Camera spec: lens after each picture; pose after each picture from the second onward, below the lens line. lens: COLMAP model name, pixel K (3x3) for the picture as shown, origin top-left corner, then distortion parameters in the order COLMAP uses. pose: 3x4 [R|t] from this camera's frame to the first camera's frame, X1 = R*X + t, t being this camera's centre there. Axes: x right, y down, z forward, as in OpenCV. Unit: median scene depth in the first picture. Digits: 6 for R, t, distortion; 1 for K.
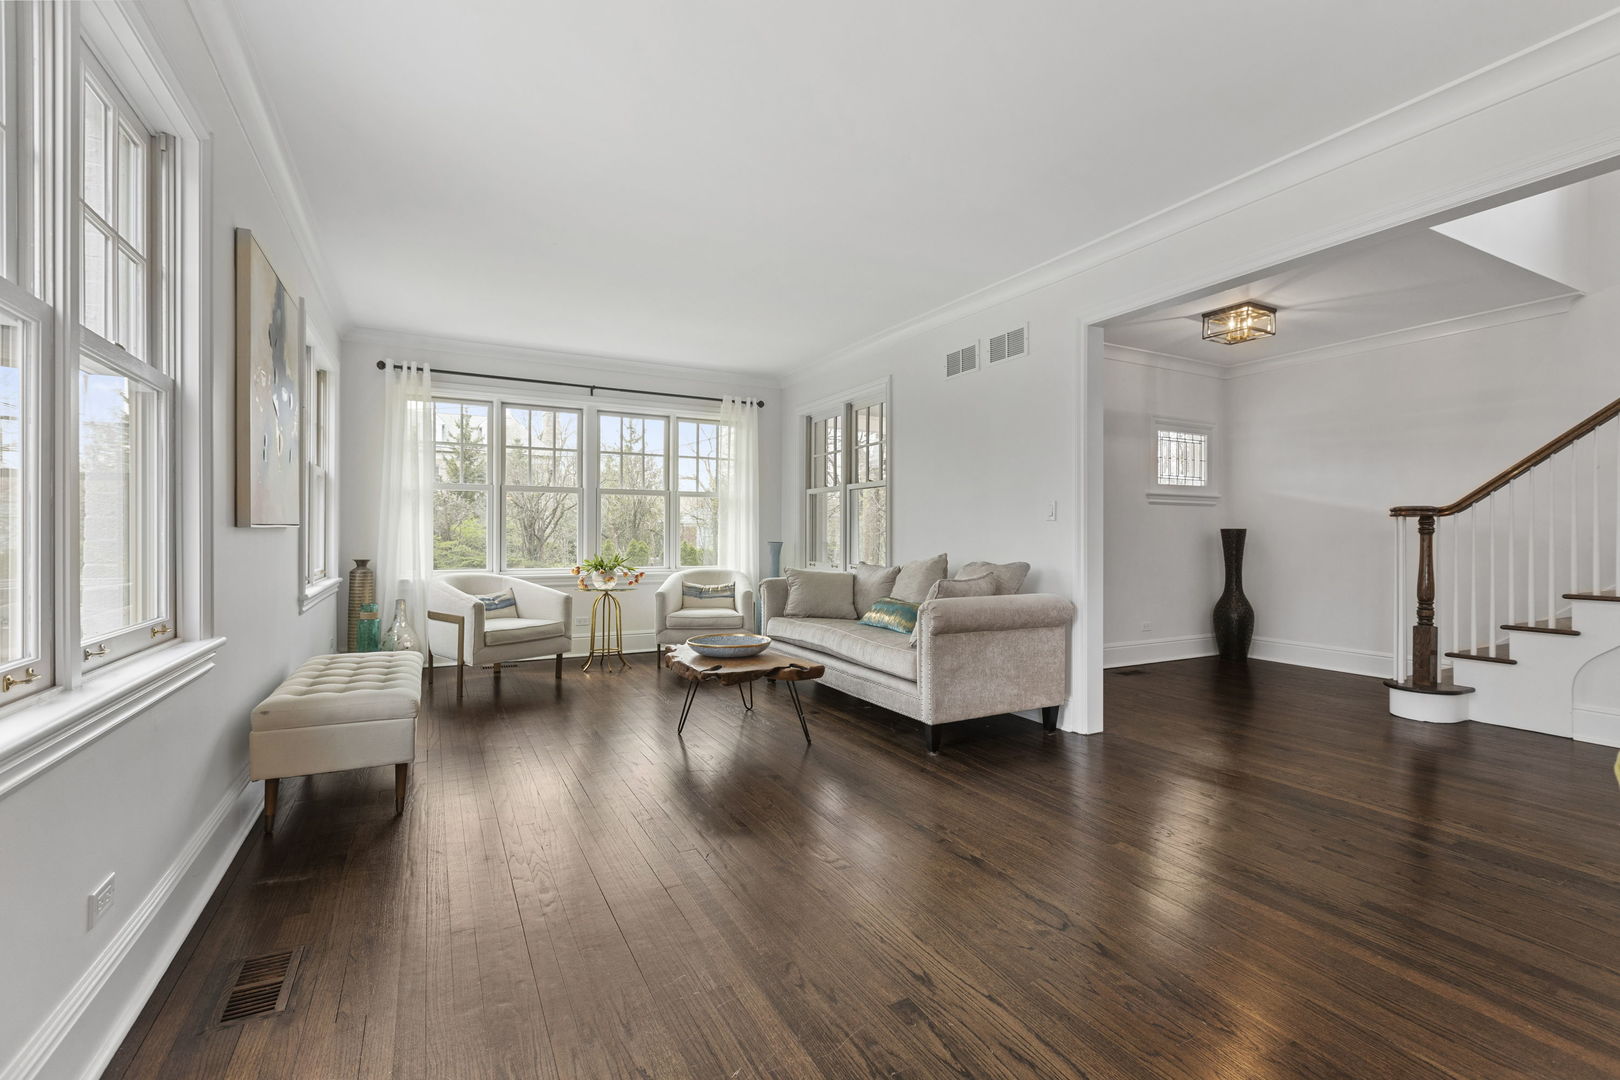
lens RADIAL K [[724.7, 0, 813.6], [0, 724.7, 539.3], [0, 0, 1]] dist [0.002414, -0.001098]
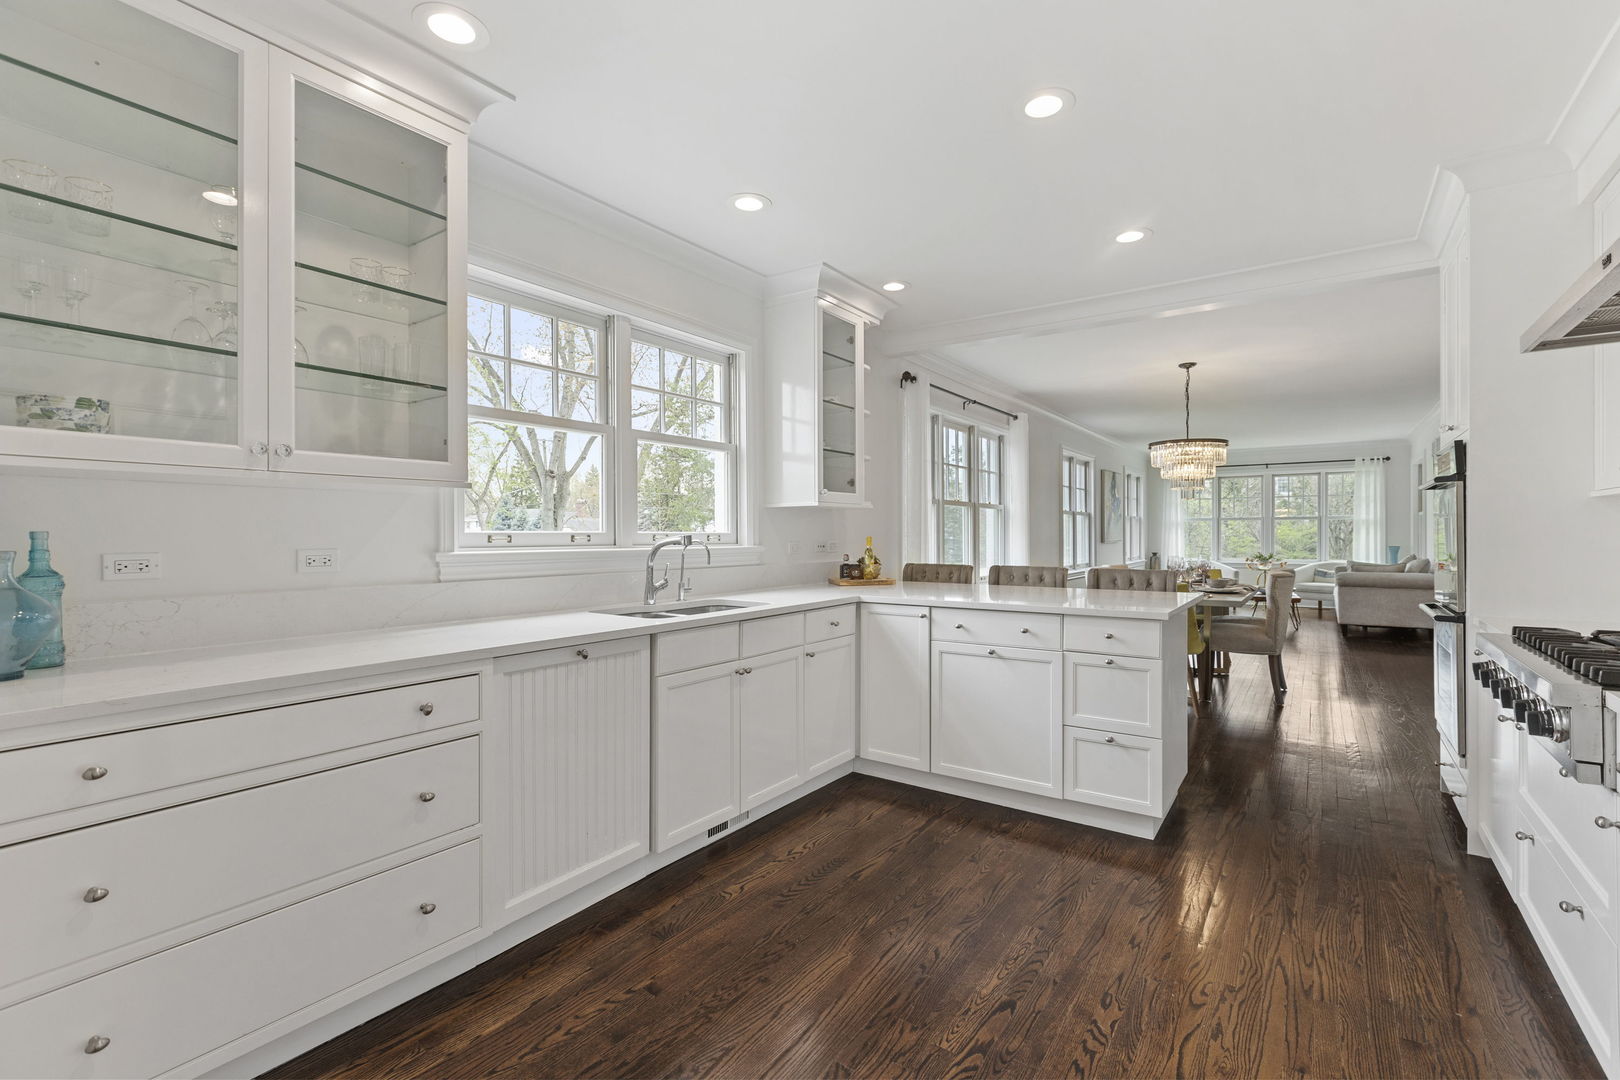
lens RADIAL K [[724.7, 0, 821.2], [0, 724.7, 539.4], [0, 0, 1]] dist [0.002414, -0.001098]
pose [[0.468606, -0.000021, -0.883407, 1.122781], [0.004223, 0.999989, 0.002216, -0.029117], [0.883397, -0.004769, 0.468601, -1.252572]]
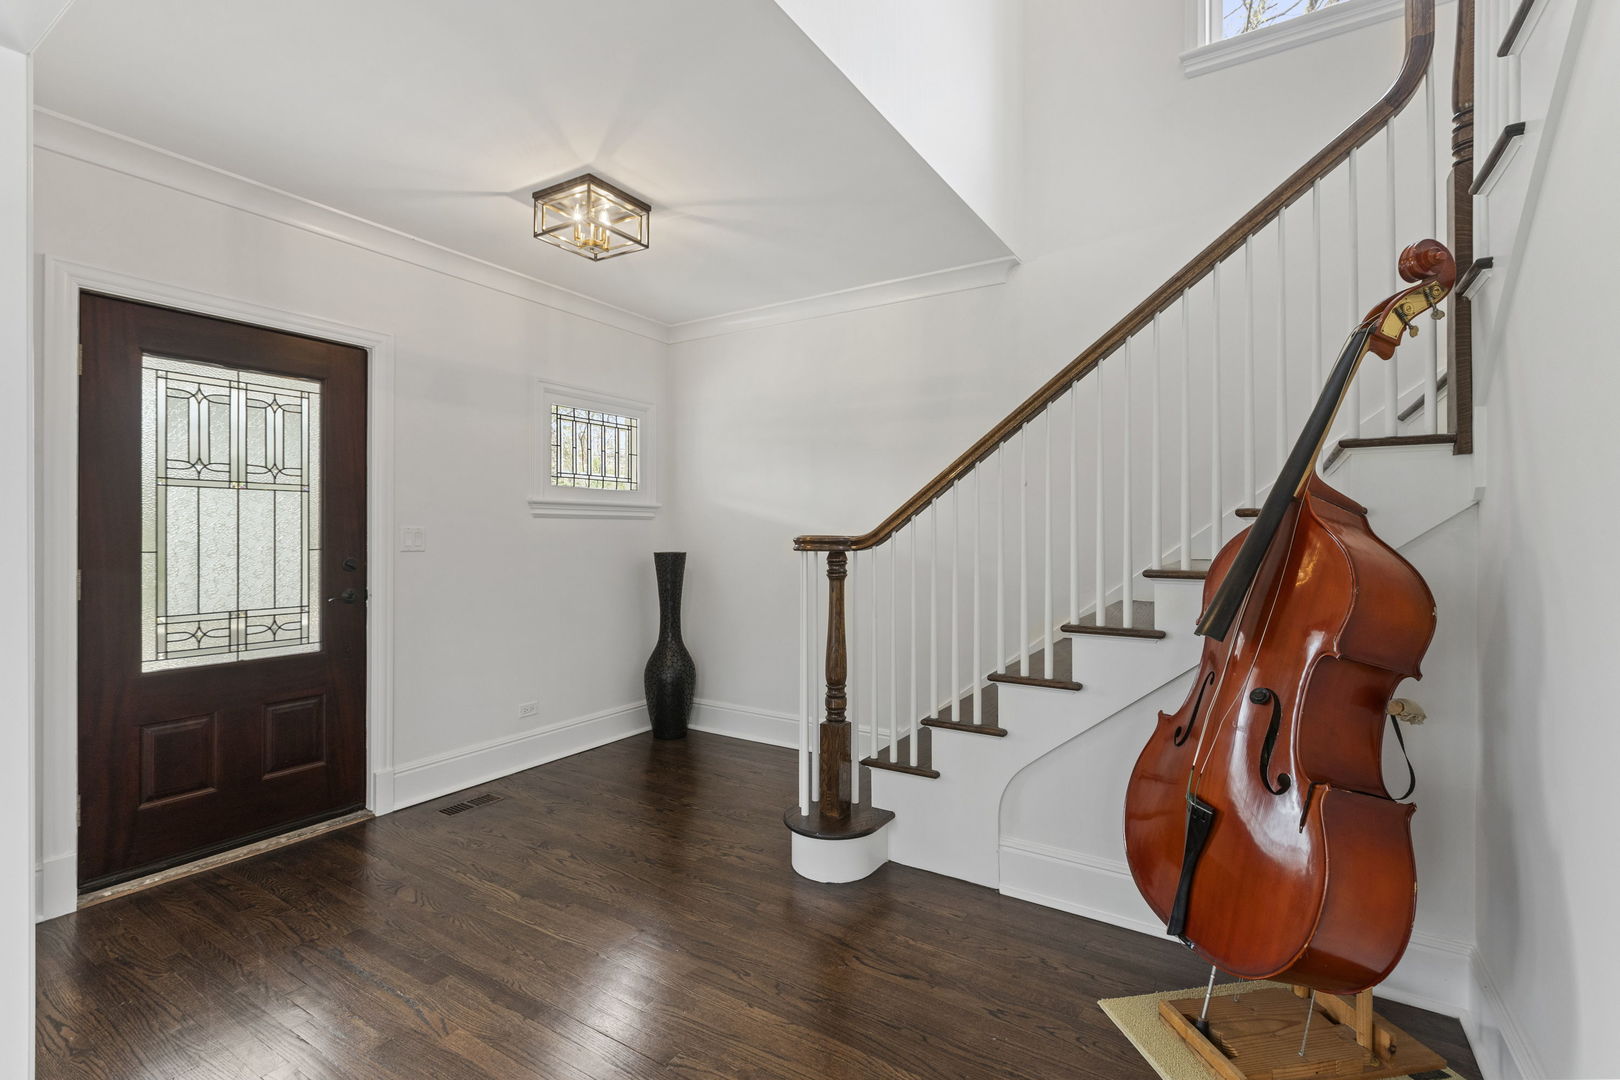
lens RADIAL K [[724.7, 0, 812.6], [0, 724.7, 530.6], [0, 0, 1]] dist [0.002414, -0.001098]
pose [[0.875105, -0.001359, 0.483932, 0.483774], [0.002592, 0.999995, -0.001880, -0.046123], [-0.483927, 0.002900, 0.875104, 0.420974]]
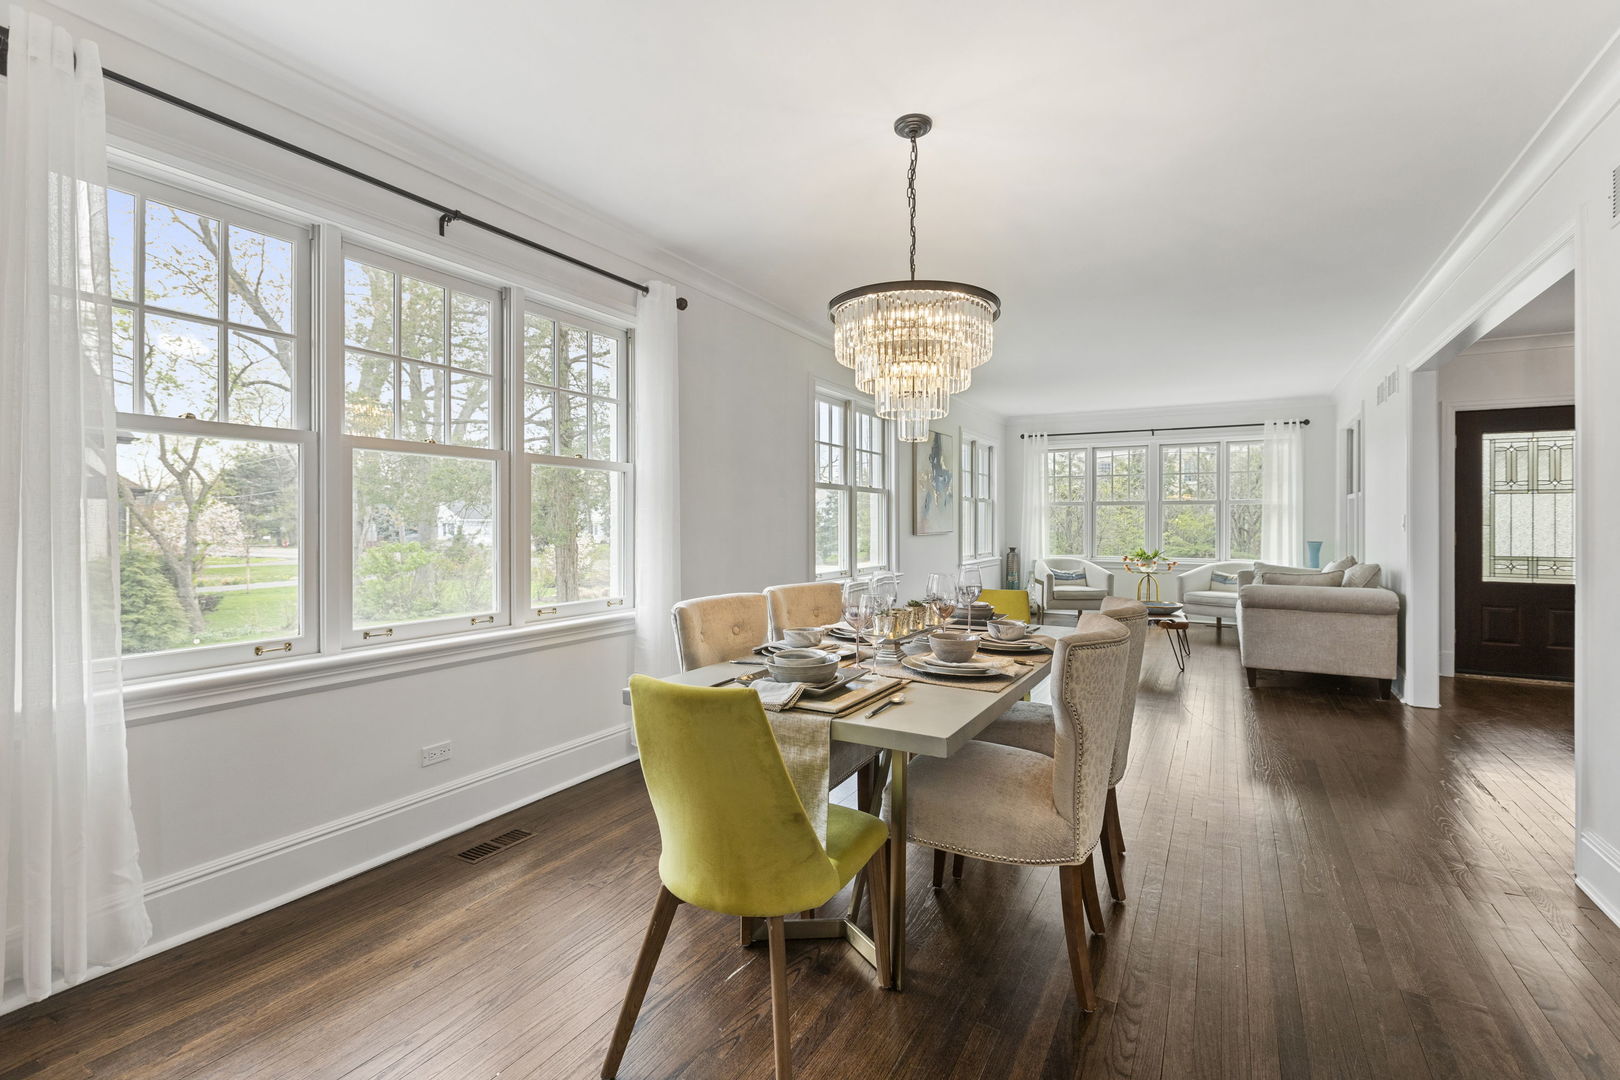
lens RADIAL K [[724.7, 0, 812.6], [0, 724.7, 524.0], [0, 0, 1]] dist [0.002414, -0.001098]
pose [[0.542304, -0.000899, -0.840182, 0.715398], [-0.001699, 0.999996, -0.002167, -0.029636], [0.840181, 0.002602, 0.542300, -0.444216]]
